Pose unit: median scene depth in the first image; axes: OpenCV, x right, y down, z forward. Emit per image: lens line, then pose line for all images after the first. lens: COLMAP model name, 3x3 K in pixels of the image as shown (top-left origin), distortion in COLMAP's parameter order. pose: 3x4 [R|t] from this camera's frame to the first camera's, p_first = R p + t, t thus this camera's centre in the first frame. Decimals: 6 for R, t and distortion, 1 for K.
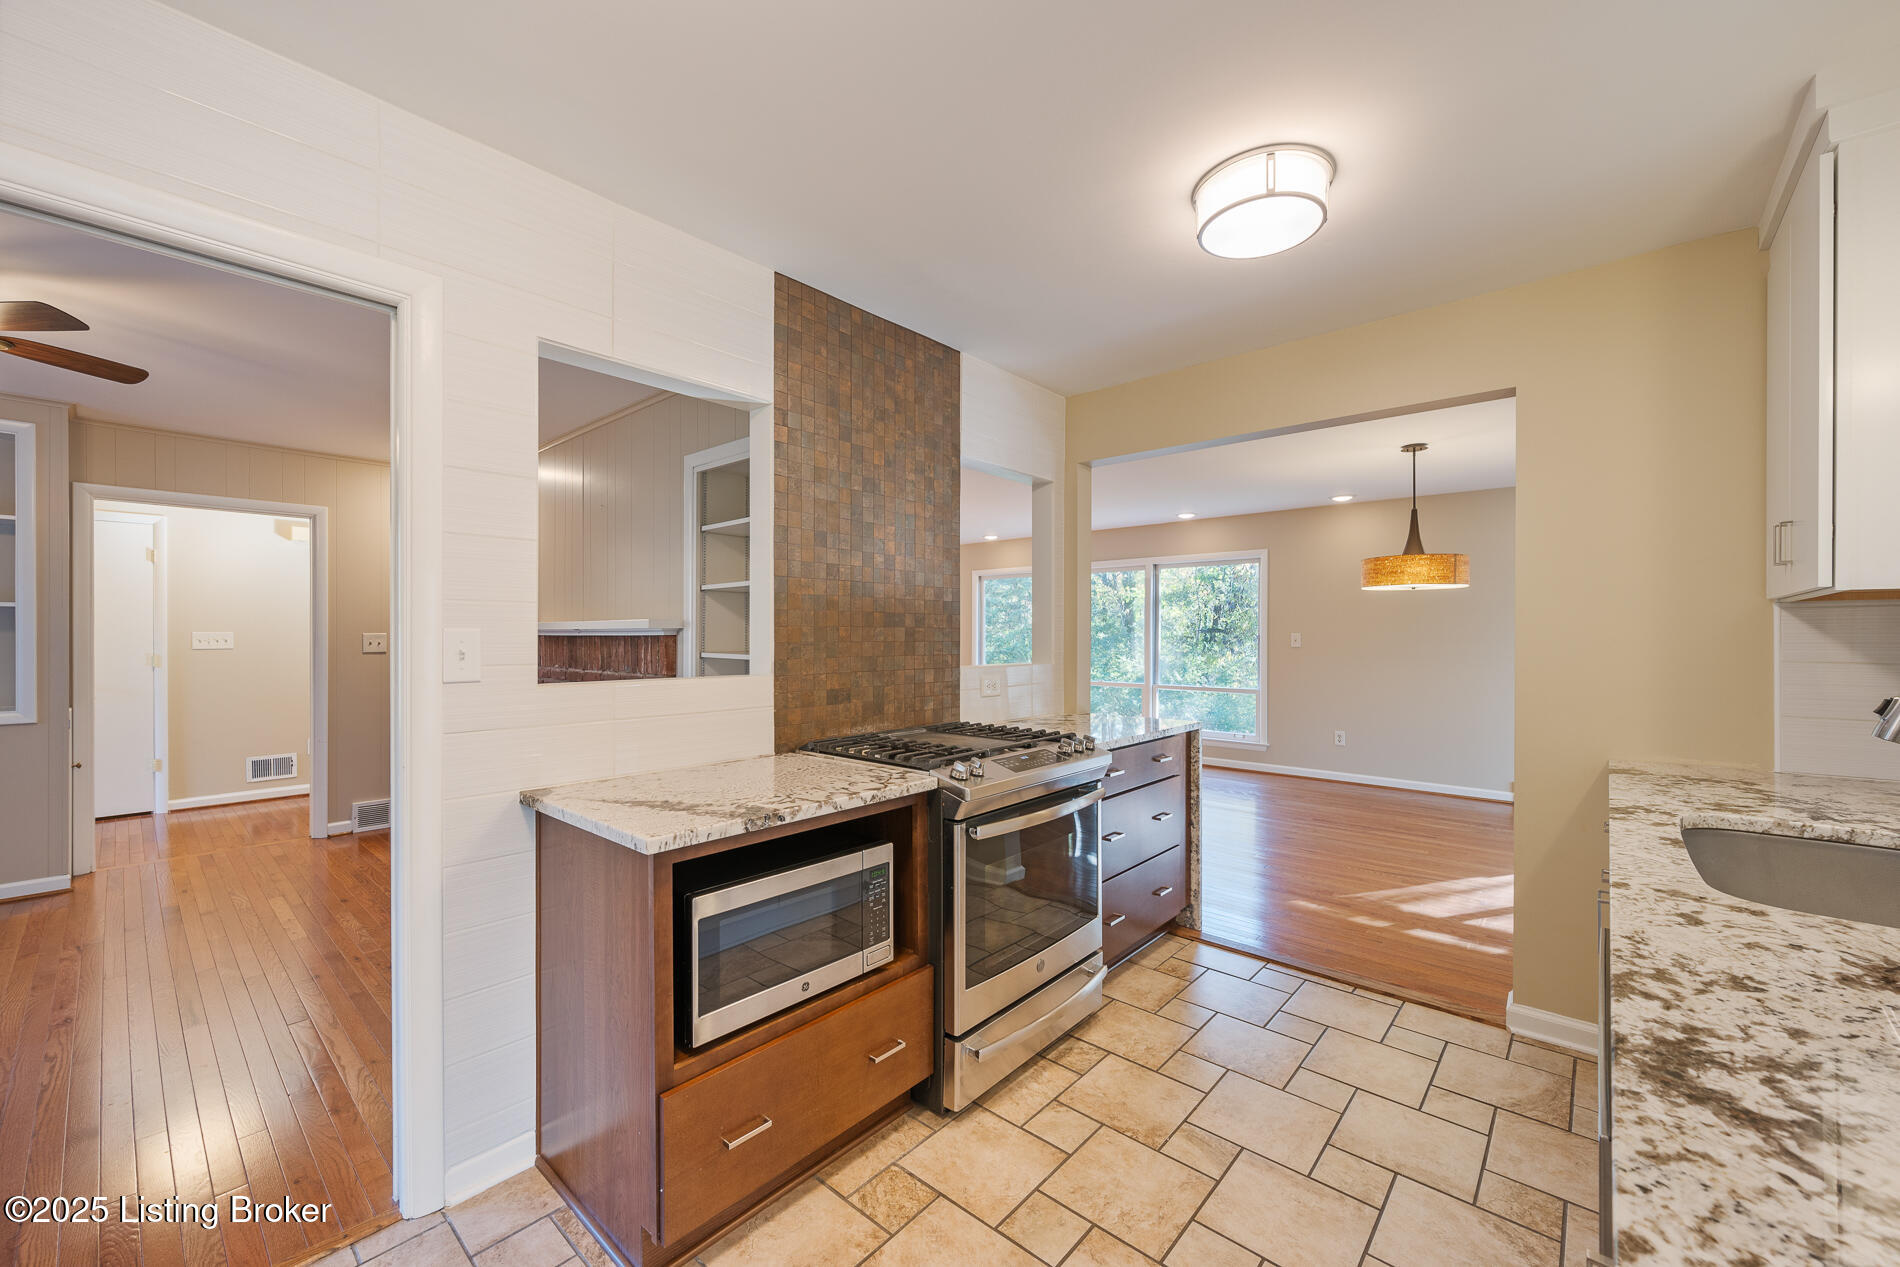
lens RADIAL K [[743.1, 0, 949.3], [0, 743.1, 635.8], [0, 0, 1]] dist [-0.000272, -0.000779]
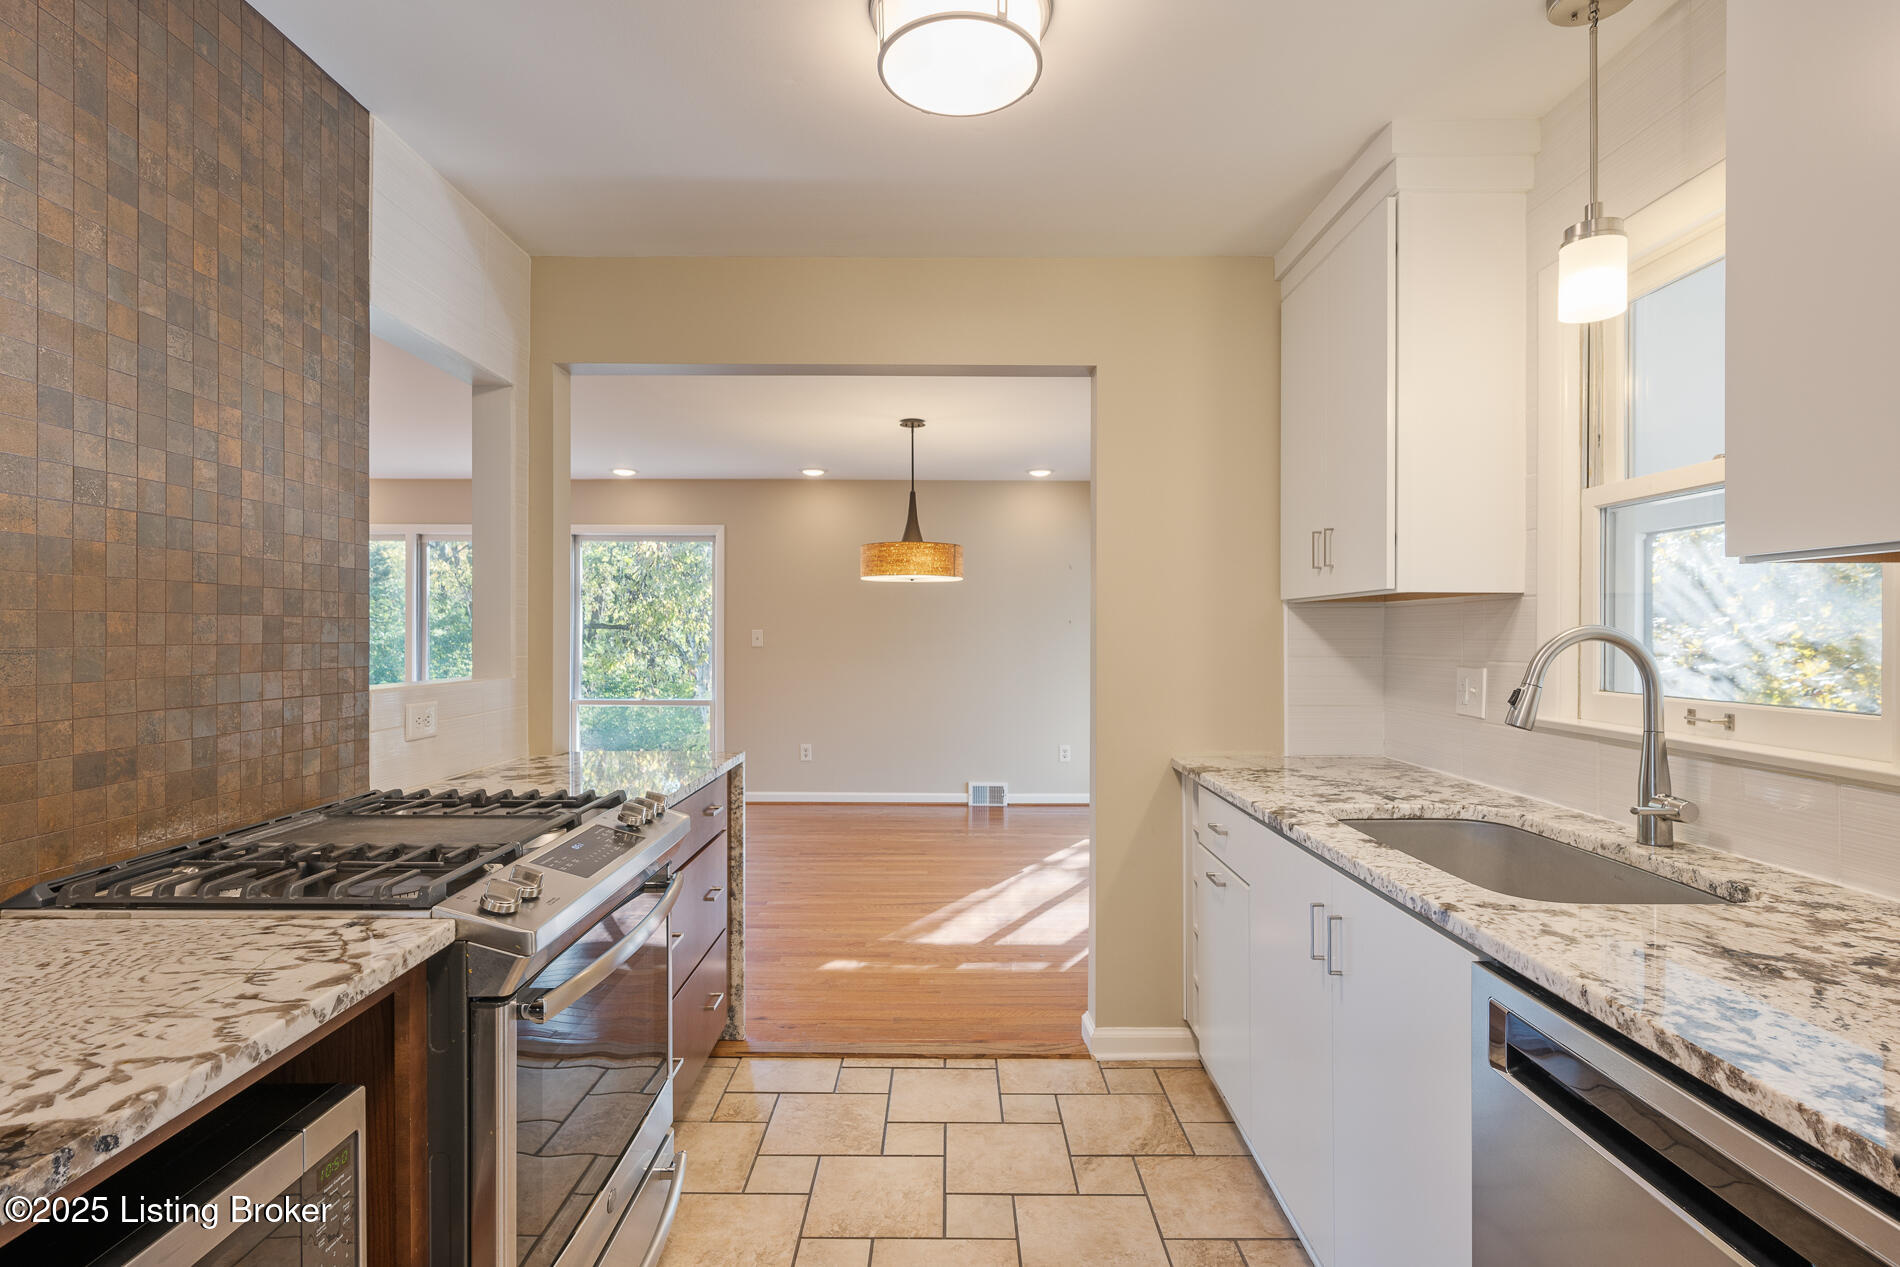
lens RADIAL K [[918.4, 0, 950.1], [0, 918.4, 634.7], [0, 0, 1]] dist [0.001244, -0.001019]
pose [[0.749229, -0.000913, 0.662310, -0.127421], [-0.000433, 0.999998, 0.001868, 0.000239], [-0.662311, -0.001686, 0.749227, 0.238163]]
